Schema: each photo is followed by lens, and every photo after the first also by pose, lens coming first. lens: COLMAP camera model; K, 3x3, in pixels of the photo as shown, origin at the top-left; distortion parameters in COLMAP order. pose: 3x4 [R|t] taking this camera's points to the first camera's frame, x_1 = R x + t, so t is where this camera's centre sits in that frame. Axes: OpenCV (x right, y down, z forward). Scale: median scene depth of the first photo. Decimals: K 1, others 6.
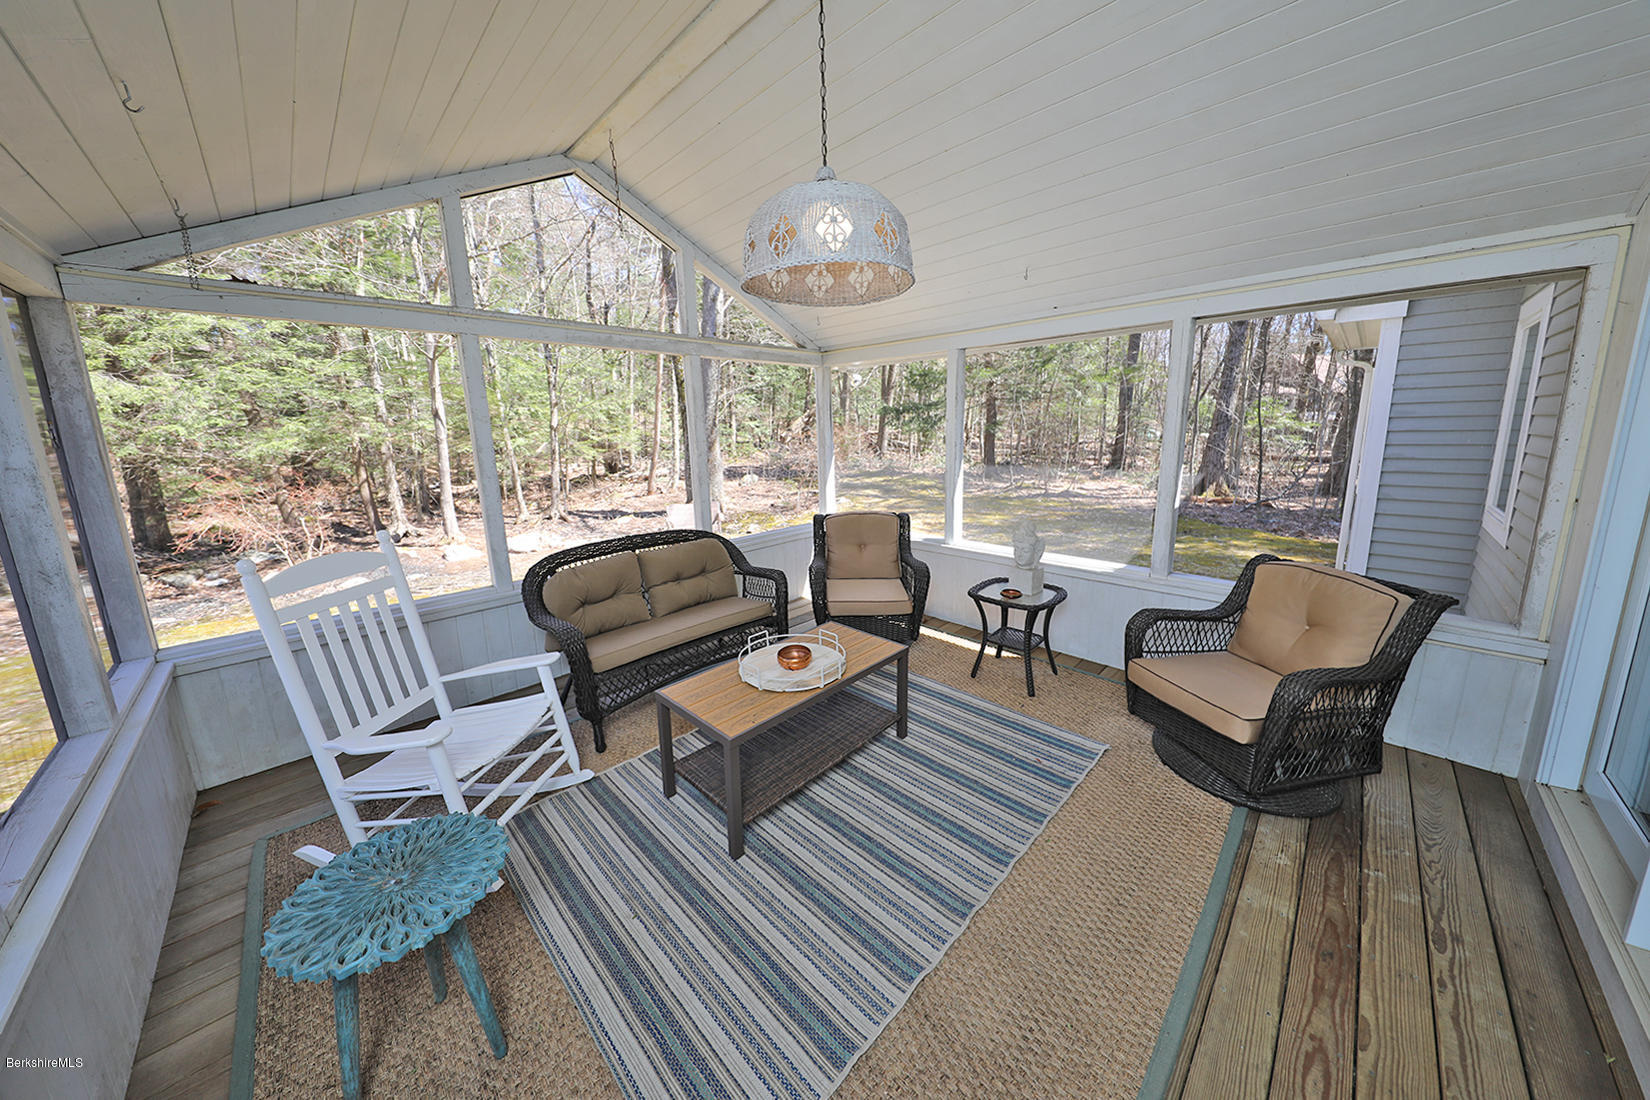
lens RADIAL K [[541.5, 0, 827.2], [0, 541.5, 550.0], [0, 0, 1]] dist [0.002001, -0.000065]
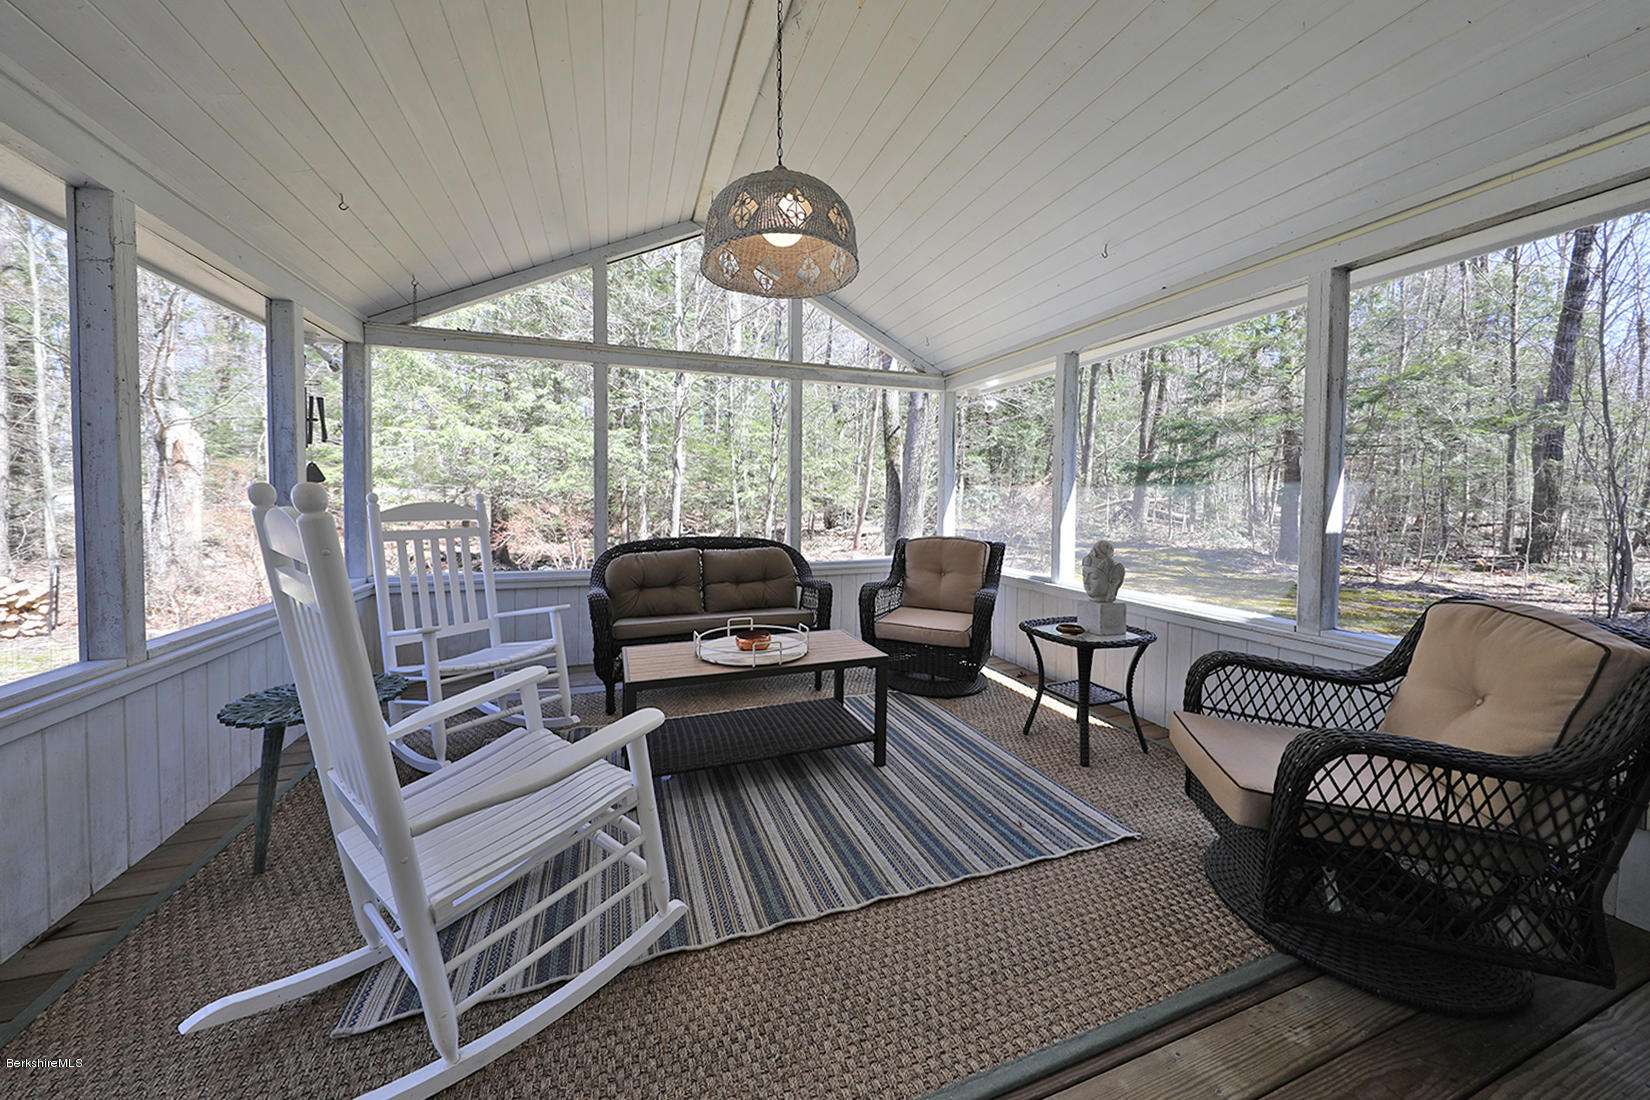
lens RADIAL K [[589.4, 0, 824.8], [0, 589.4, 540.6], [0, 0, 1]] dist [0.000536, -0.000189]
pose [[0.900621, 0.055406, -0.431058, 0.356928], [-0.121233, 0.984498, -0.126754, 0.099952], [0.417353, 0.166416, 0.893377, 0.055433]]
